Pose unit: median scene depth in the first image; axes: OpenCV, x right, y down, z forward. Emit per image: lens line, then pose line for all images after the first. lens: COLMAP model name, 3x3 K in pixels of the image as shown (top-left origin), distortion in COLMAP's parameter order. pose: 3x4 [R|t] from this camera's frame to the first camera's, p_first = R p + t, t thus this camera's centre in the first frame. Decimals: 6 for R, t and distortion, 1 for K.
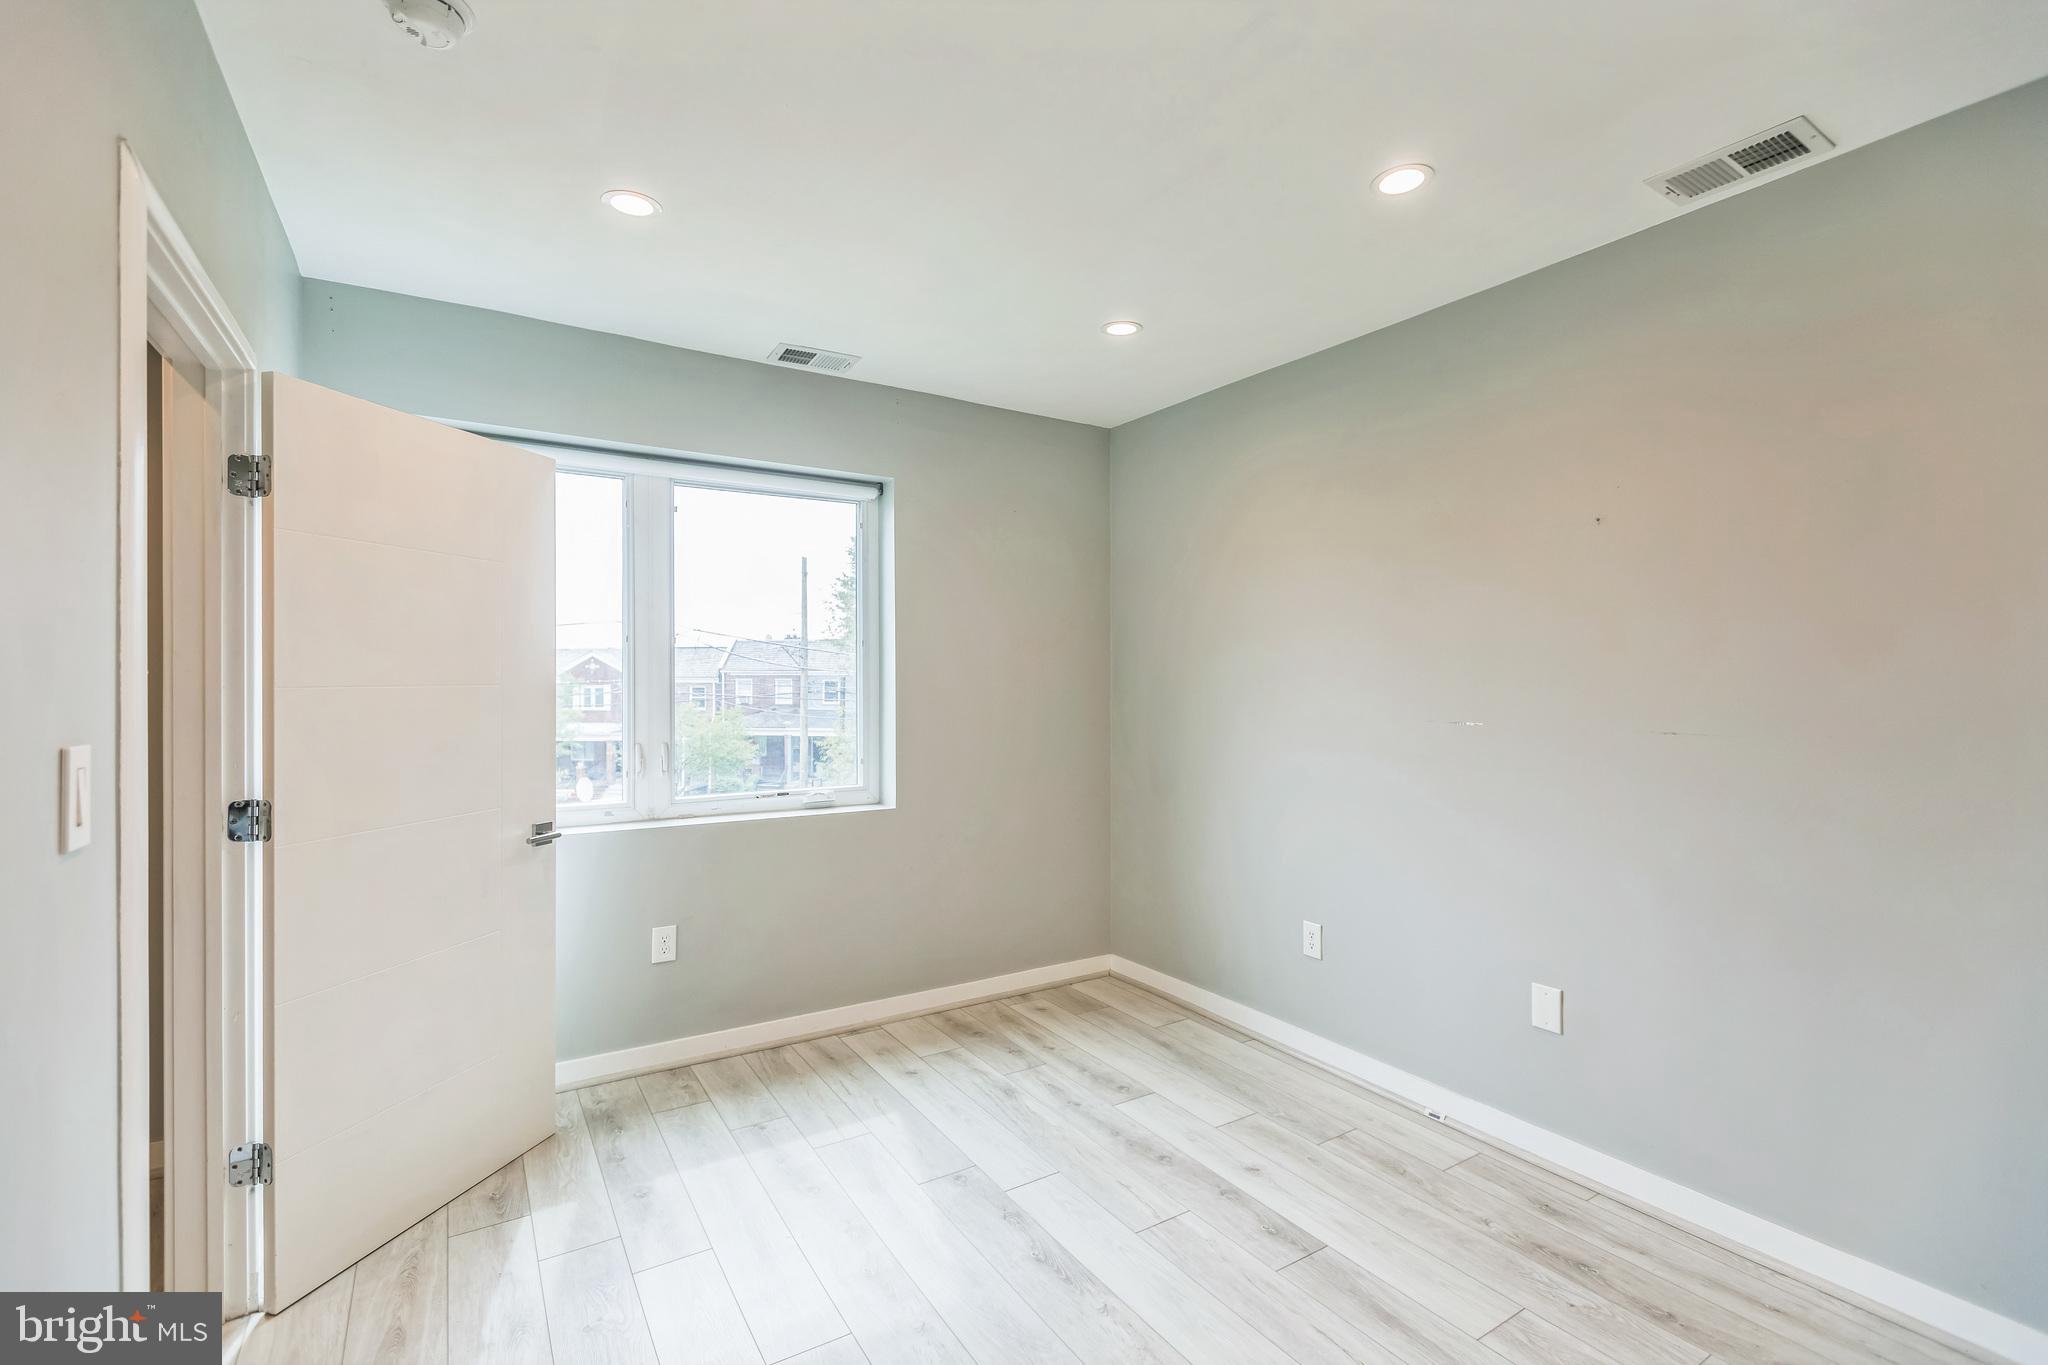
lens RADIAL K [[915.6, 0, 1011.0], [0, 915.6, 680.1], [0, 0, 1]] dist [0.004345, -0.000033]
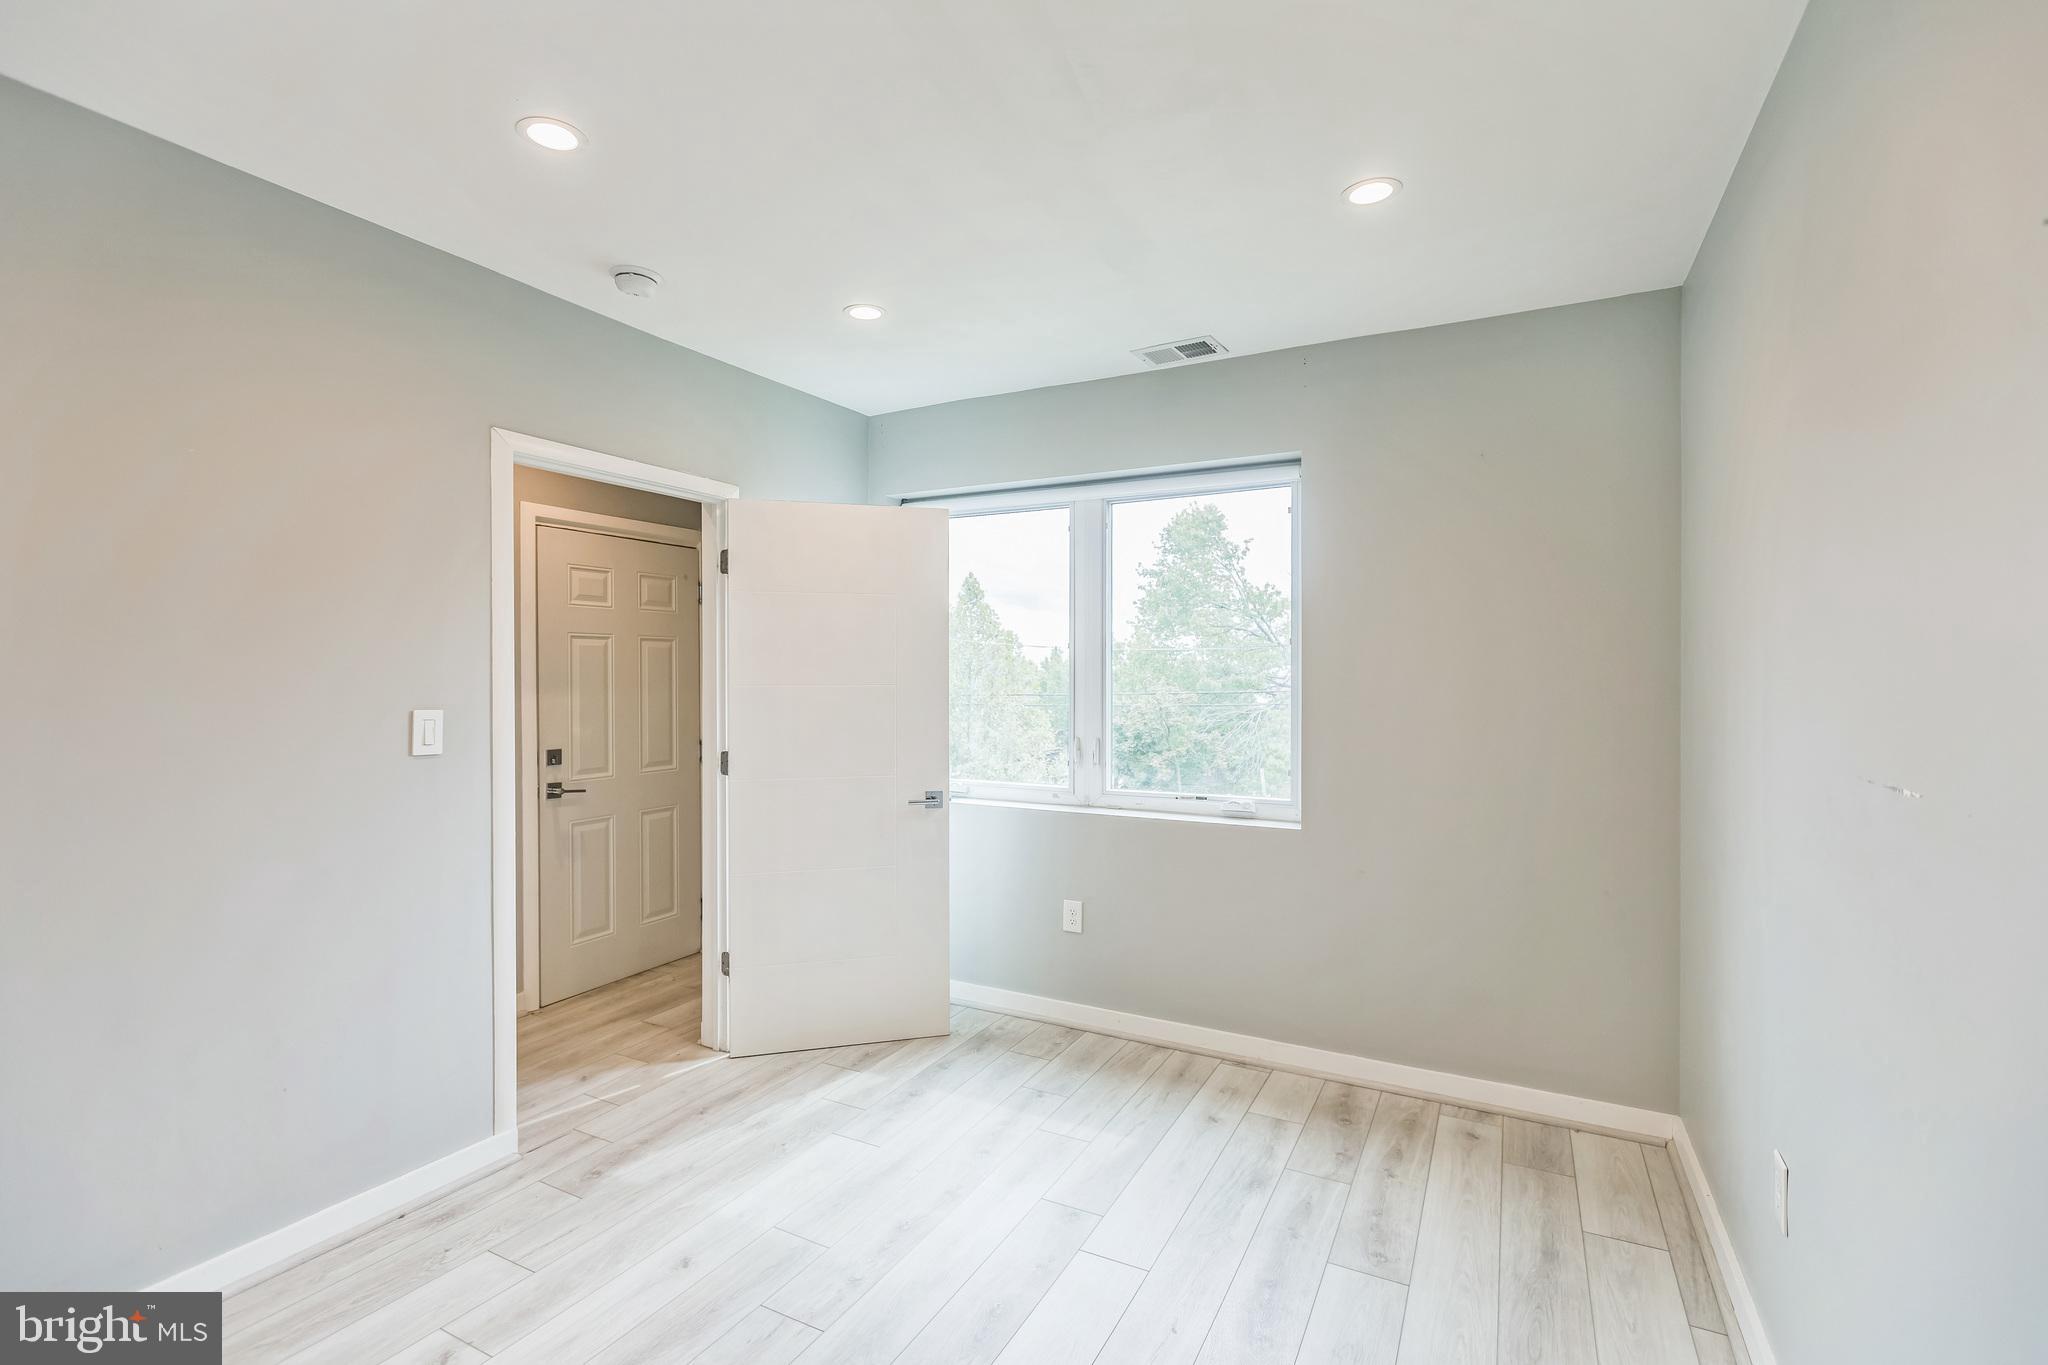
lens RADIAL K [[915.6, 0, 1011.5], [0, 915.6, 682.5], [0, 0, 1]] dist [0.004345, -0.000033]
pose [[0.500373, 0.003324, -0.865803, 0.544223], [-0.002475, 0.999994, 0.002409, -0.001709], [0.865806, 0.000937, 0.500379, 0.361202]]
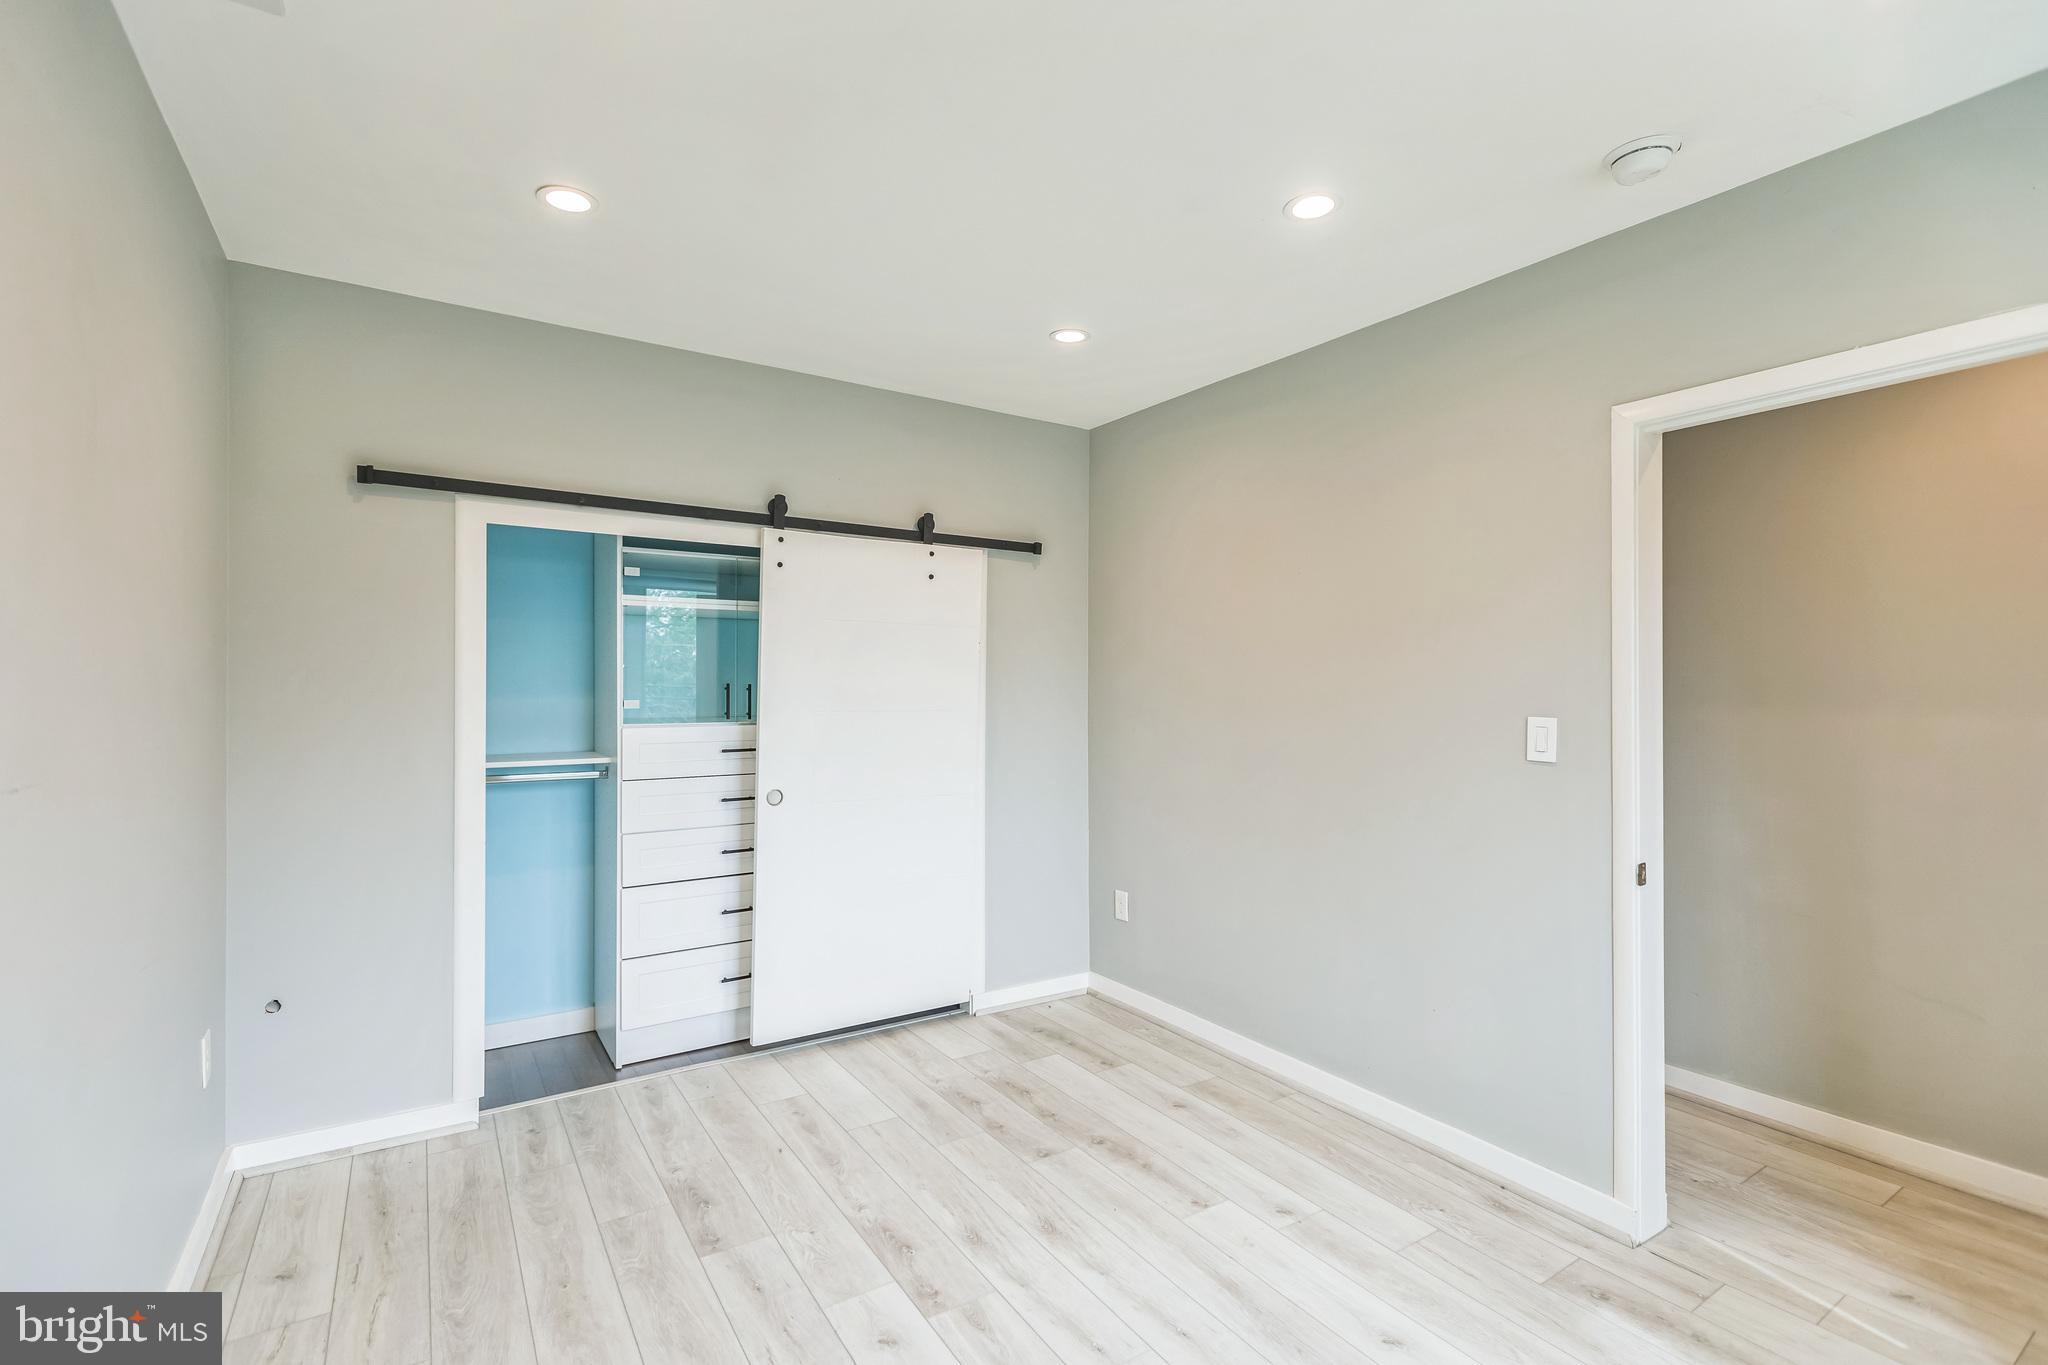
lens RADIAL K [[915.6, 0, 1025.2], [0, 915.6, 695.7], [0, 0, 1]] dist [0.004345, -0.000033]
pose [[-0.999601, 0.000908, -0.028231, 0.121146], [0.000803, 0.999993, 0.003754, 0.002329], [0.028234, 0.003730, -0.999594, 1.044763]]
